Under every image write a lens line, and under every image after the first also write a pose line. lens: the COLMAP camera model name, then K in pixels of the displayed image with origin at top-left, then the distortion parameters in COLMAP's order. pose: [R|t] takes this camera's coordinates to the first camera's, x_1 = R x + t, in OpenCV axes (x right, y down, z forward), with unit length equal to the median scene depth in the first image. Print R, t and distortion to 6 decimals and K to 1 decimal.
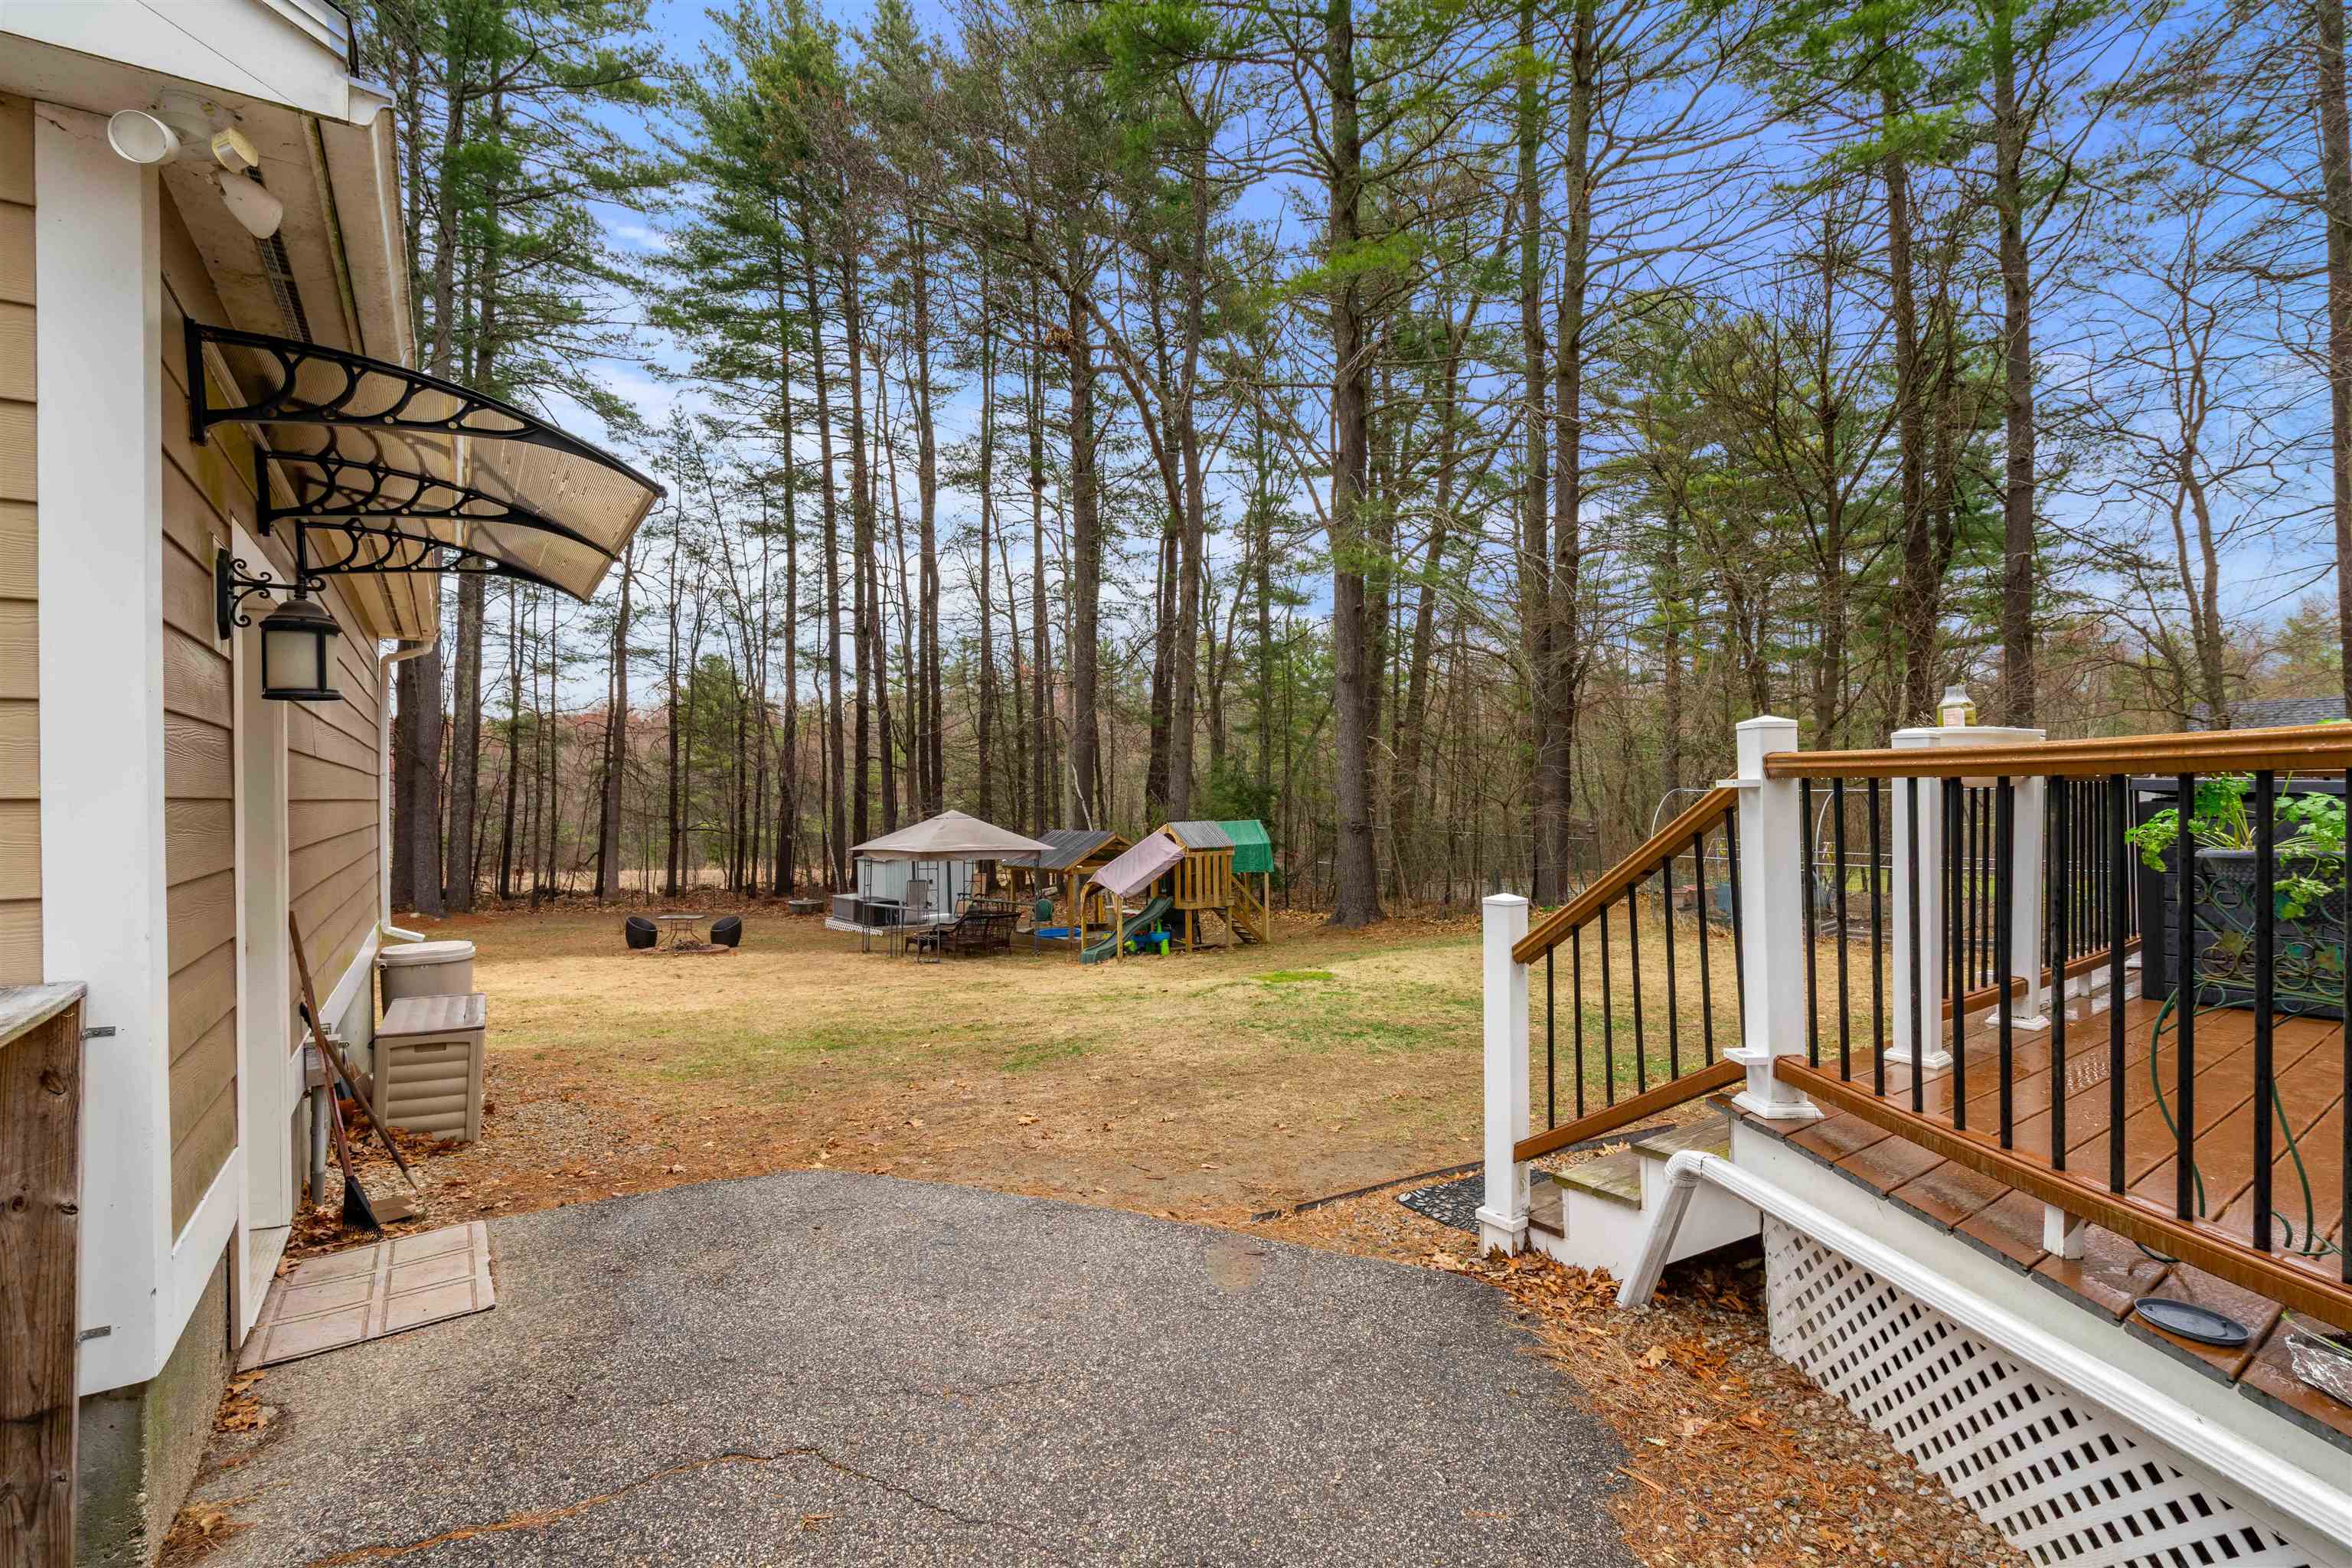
lens RADIAL K [[1052.4, 0, 1182.9], [0, 1052.4, 788.9], [0, 0, 1]] dist [-0.023849, 0.020206]
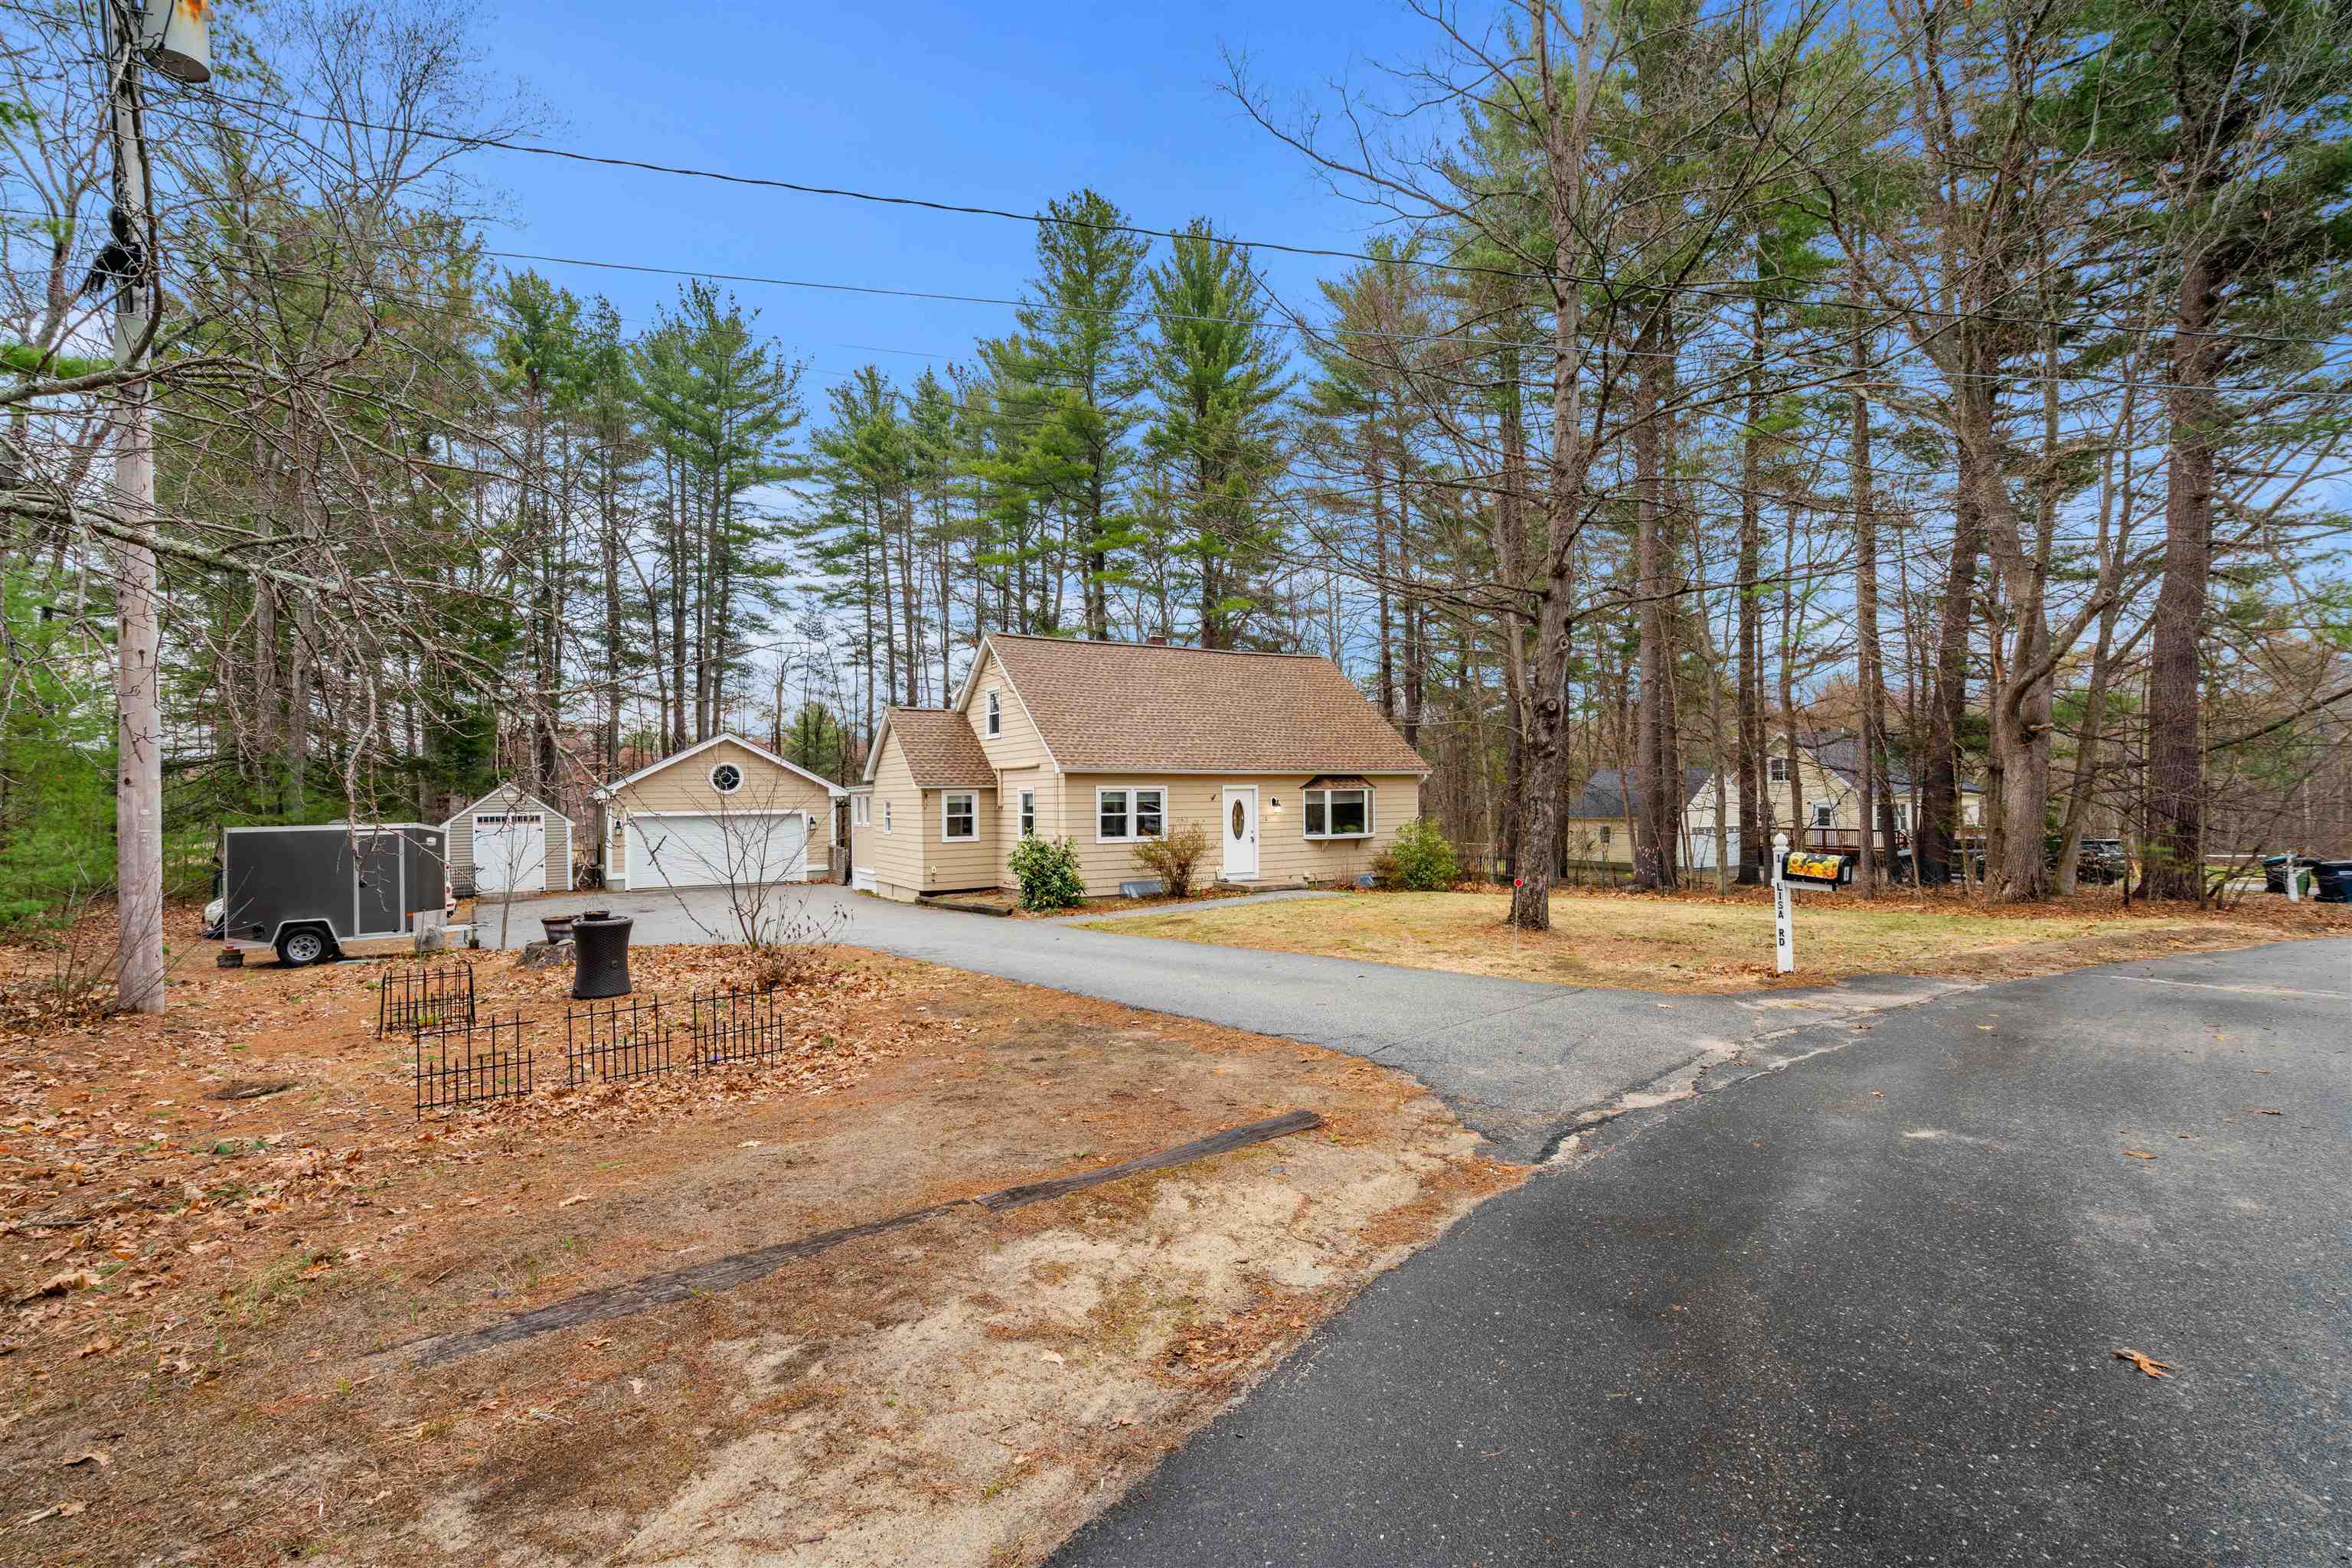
lens RADIAL K [[1052.4, 0, 1182.9], [0, 1052.4, 788.9], [0, 0, 1]] dist [-0.023849, 0.020206]
pose [[0.997354, 0.001904, -0.072679, 0.300603], [-0.002132, 0.999993, -0.003060, -0.035371], [0.072673, 0.003207, 0.997351, -0.776773]]
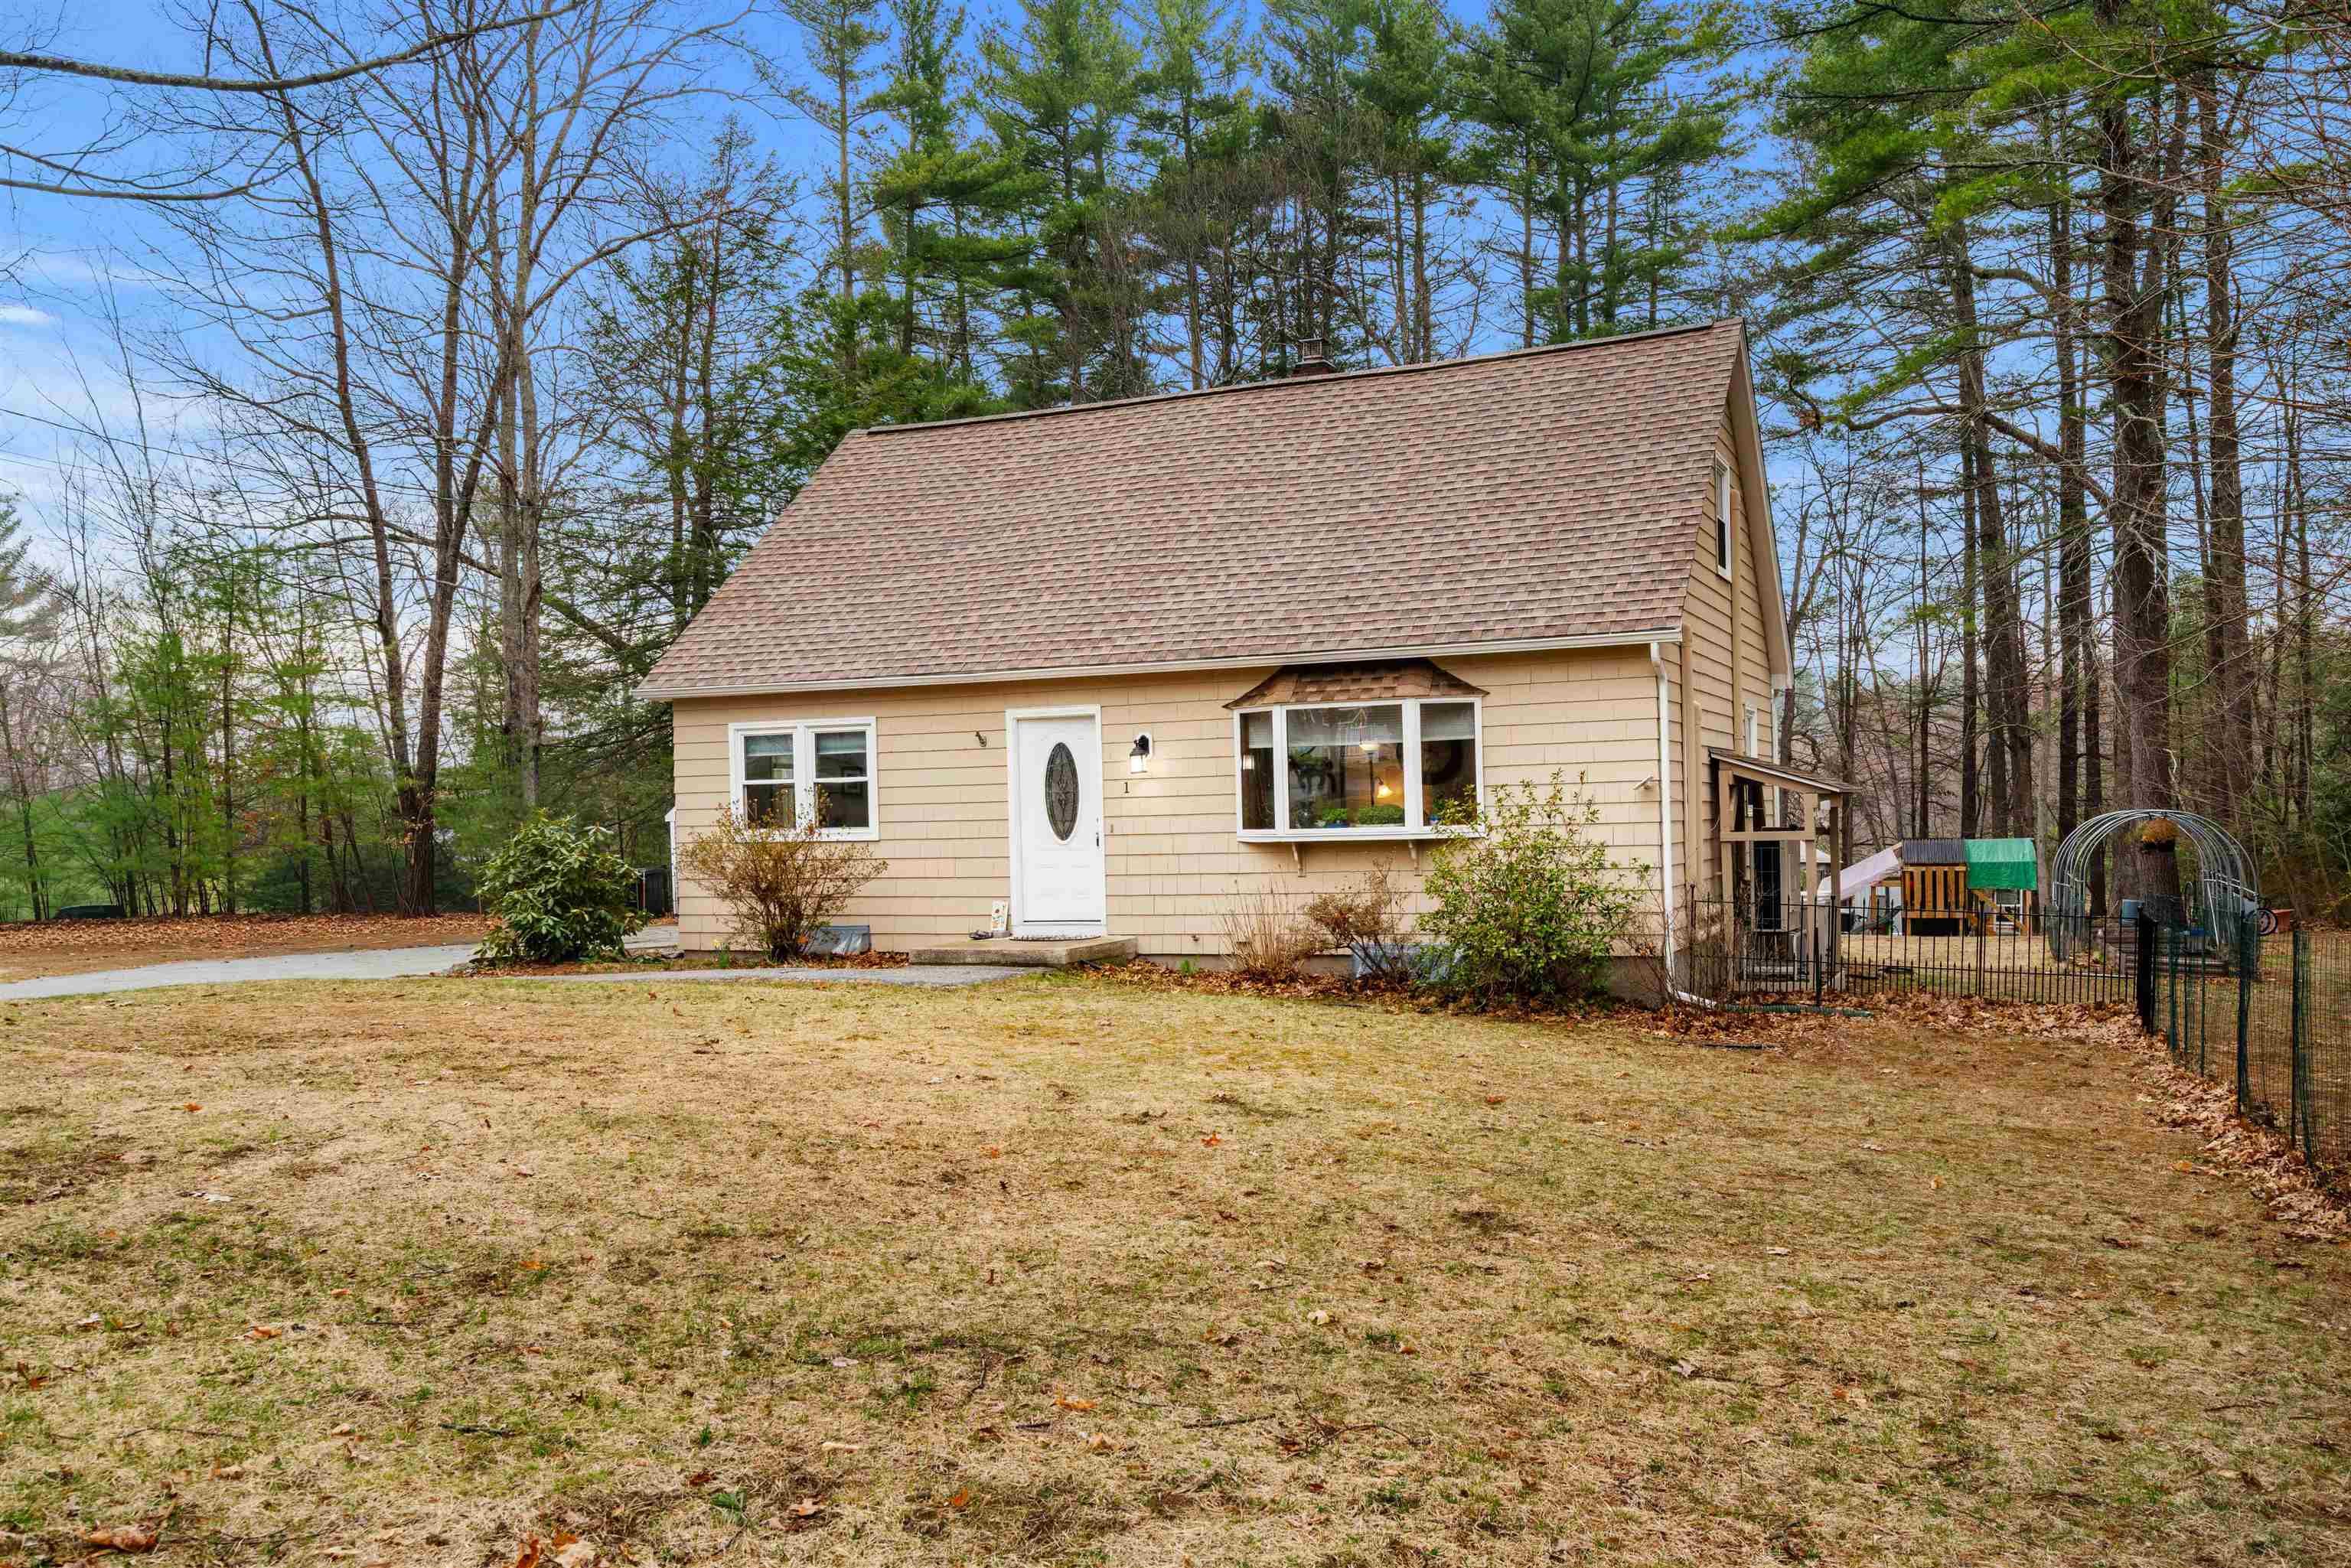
lens RADIAL K [[1820.2, 0, 1174.9], [0, 1820.2, 897.8], [0, 0, 1]] dist [0.038319, 0.000424]
pose [[0.517750, 0.040086, -0.854592, 0.700725], [0.020349, 0.998042, 0.059143, -0.018045], [0.855290, -0.048011, 0.515921, -0.338226]]
